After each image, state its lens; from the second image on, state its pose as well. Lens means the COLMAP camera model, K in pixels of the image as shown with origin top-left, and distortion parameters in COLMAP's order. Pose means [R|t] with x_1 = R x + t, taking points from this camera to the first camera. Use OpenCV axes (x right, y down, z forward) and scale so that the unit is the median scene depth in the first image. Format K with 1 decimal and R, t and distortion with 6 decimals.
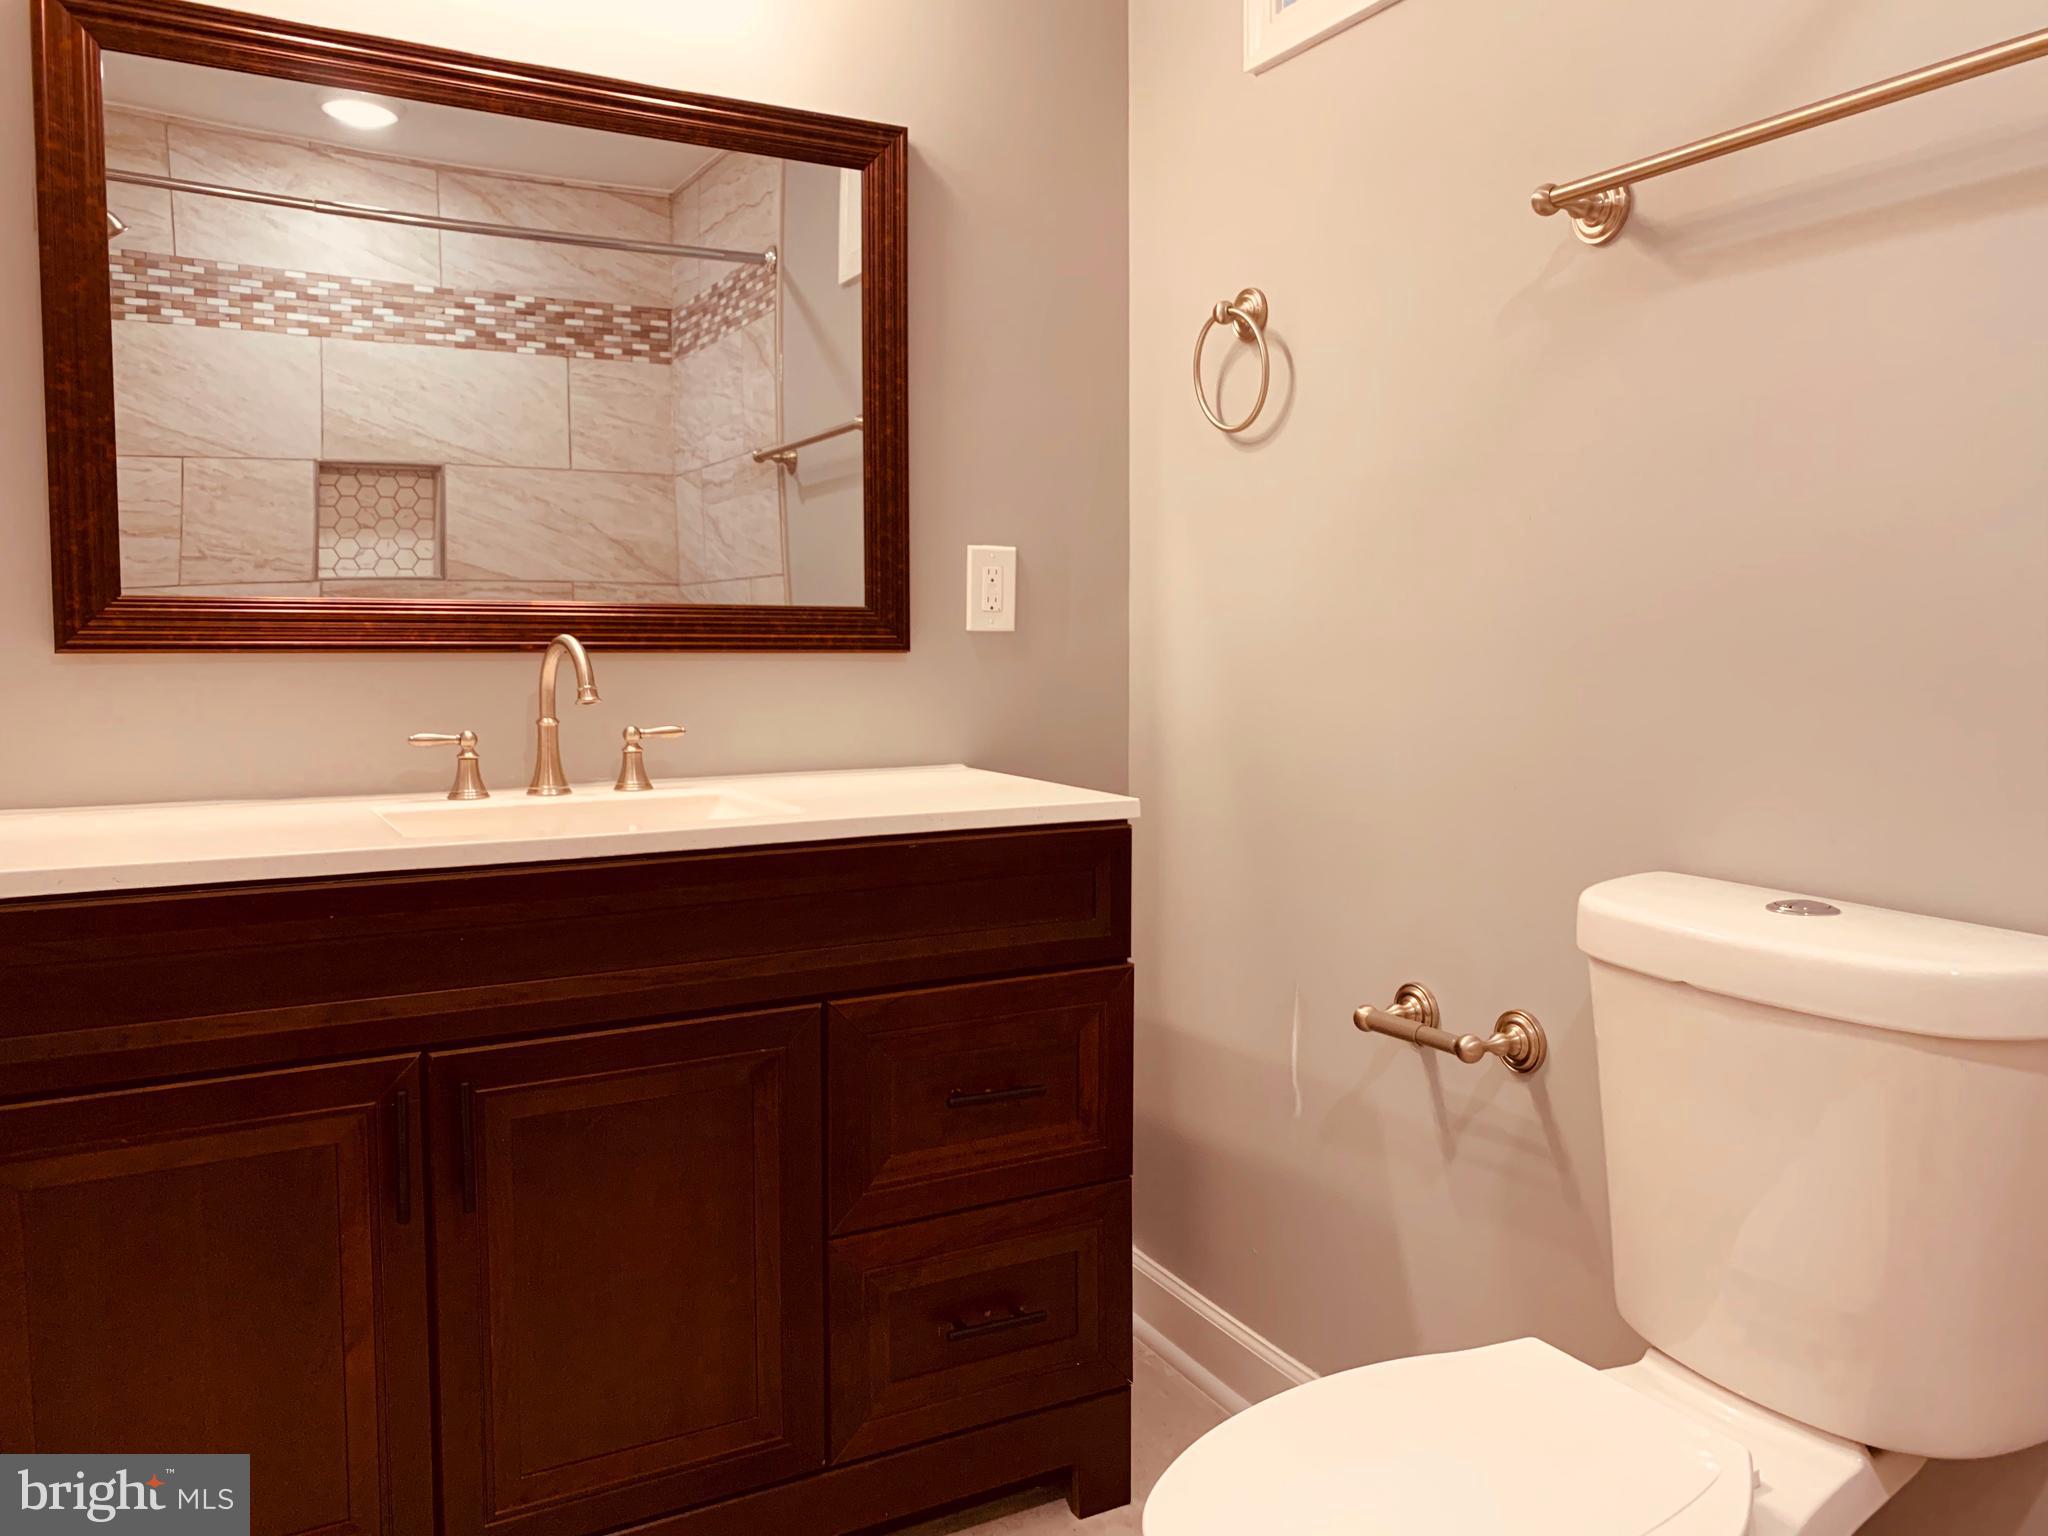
lens RADIAL K [[1528.5, 0, 1029.7], [0, 1528.5, 729.6], [0, 0, 1]] dist [0.047945, 0.140750]
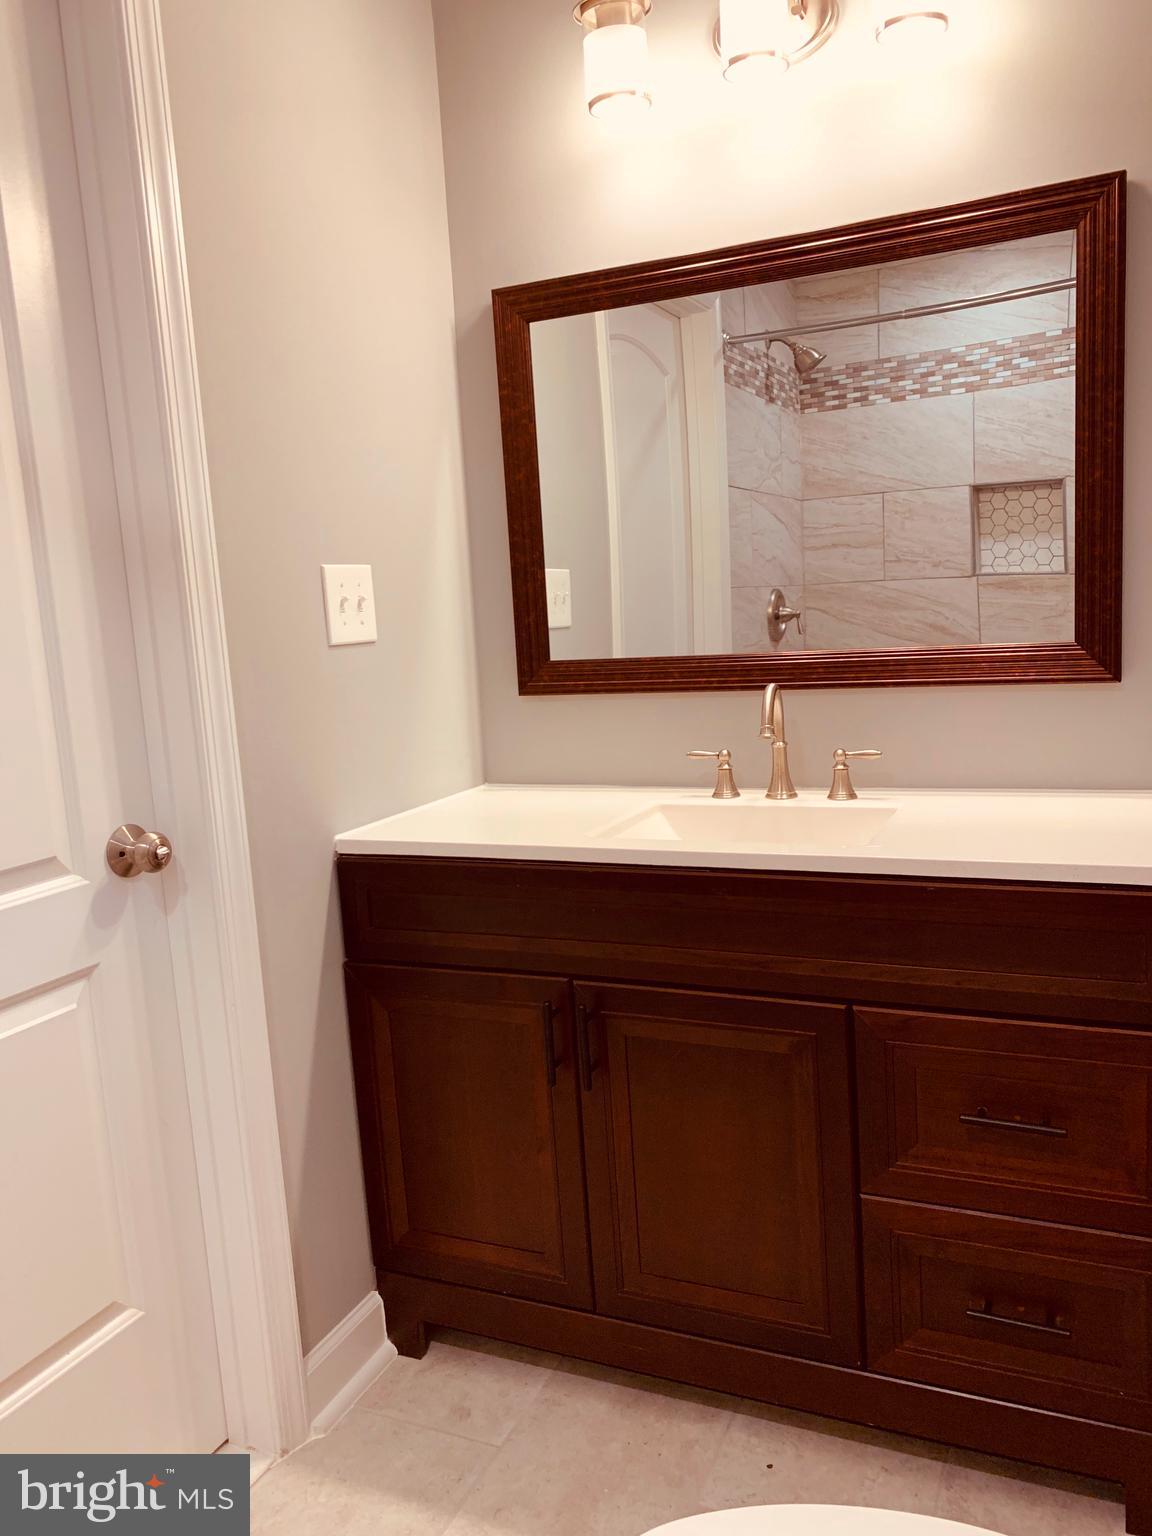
lens RADIAL K [[1171.5, 0, 576.0], [0, 1171.5, 768.0], [0, 0, 1]] dist [0.091802, -0.117559]
pose [[0.616626, 0.073924, -0.783778, 0.158608], [0.006776, 0.995046, 0.099181, -0.036065], [0.787227, -0.066468, 0.613070, 0.095116]]
